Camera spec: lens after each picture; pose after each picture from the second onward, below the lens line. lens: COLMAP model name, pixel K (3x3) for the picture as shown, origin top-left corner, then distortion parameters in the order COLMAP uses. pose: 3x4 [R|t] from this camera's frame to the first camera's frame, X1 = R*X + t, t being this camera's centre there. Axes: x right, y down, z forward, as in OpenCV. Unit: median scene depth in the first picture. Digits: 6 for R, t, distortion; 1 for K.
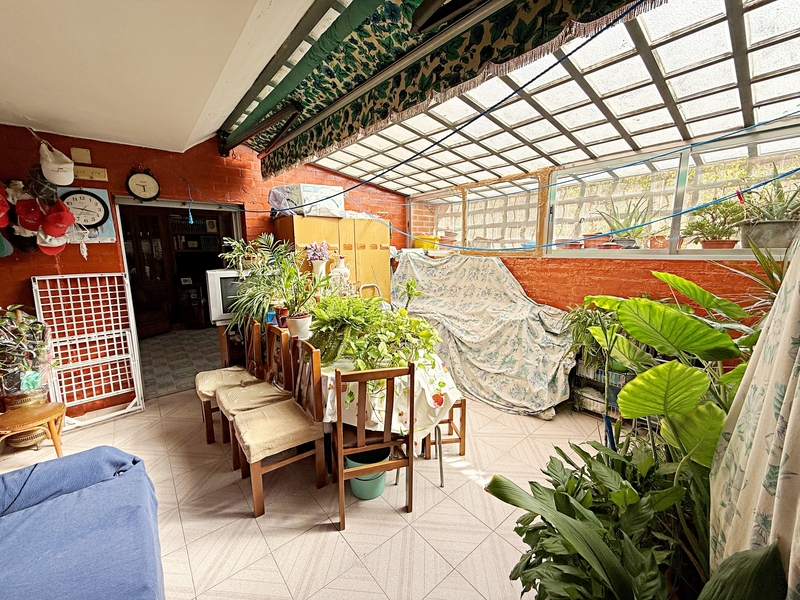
lens RADIAL K [[320.6, 0, 397.9], [0, 320.6, 299.3], [0, 0, 1]] dist [-0.001150, 0.000398]
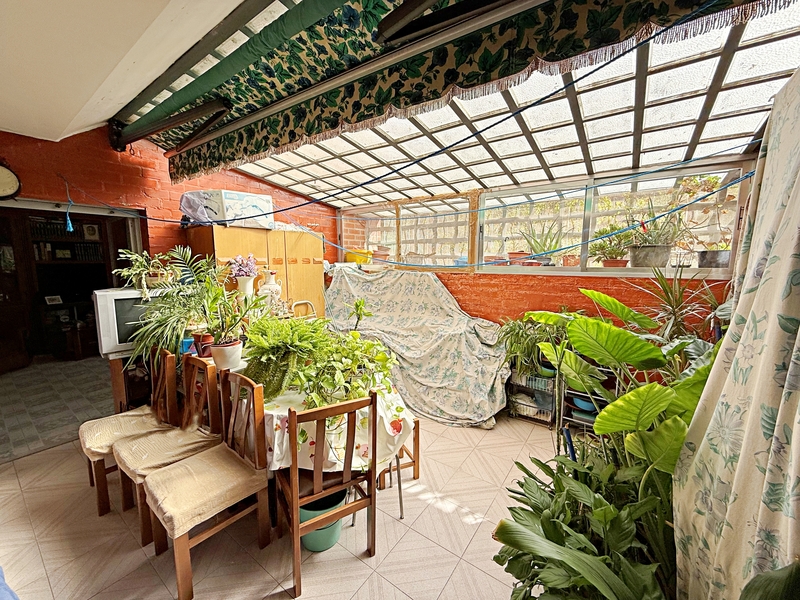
lens RADIAL K [[320.6, 0, 400.1], [0, 320.6, 299.5], [0, 0, 1]] dist [-0.001150, 0.000398]
pose [[0.968488, -0.021373, 0.248140, -0.083420], [0.029721, 0.999110, -0.029943, -0.029725], [-0.247279, 0.036374, 0.968261, 0.060700]]
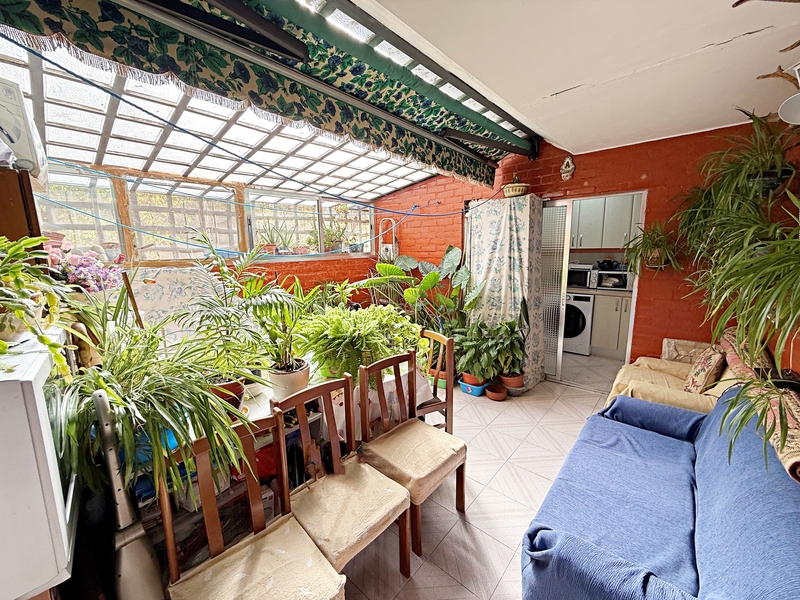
lens RADIAL K [[320.6, 0, 392.7], [0, 320.6, 303.6], [0, 0, 1]] dist [-0.001150, 0.000398]
pose [[-0.144950, -0.131378, 0.980678, -1.119322], [0.203557, 0.965984, 0.159496, -0.144725], [-0.968274, 0.222743, -0.113277, 1.033254]]
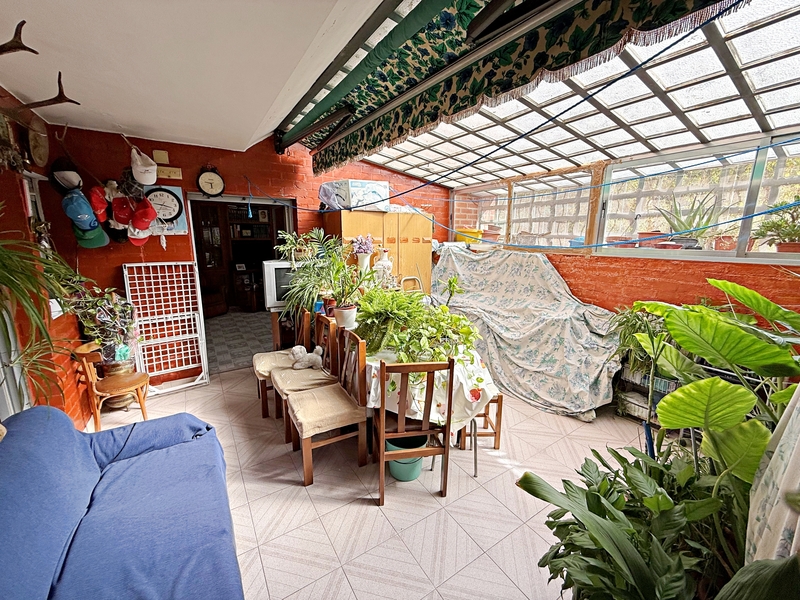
lens RADIAL K [[320.6, 0, 397.9], [0, 320.6, 299.6], [0, 0, 1]] dist [-0.001150, 0.000398]
pose [[0.992412, 0.038648, -0.116725, -0.013273], [-0.034515, 0.998711, 0.037230, -0.021935], [0.118013, -0.032919, 0.992466, -0.047140]]
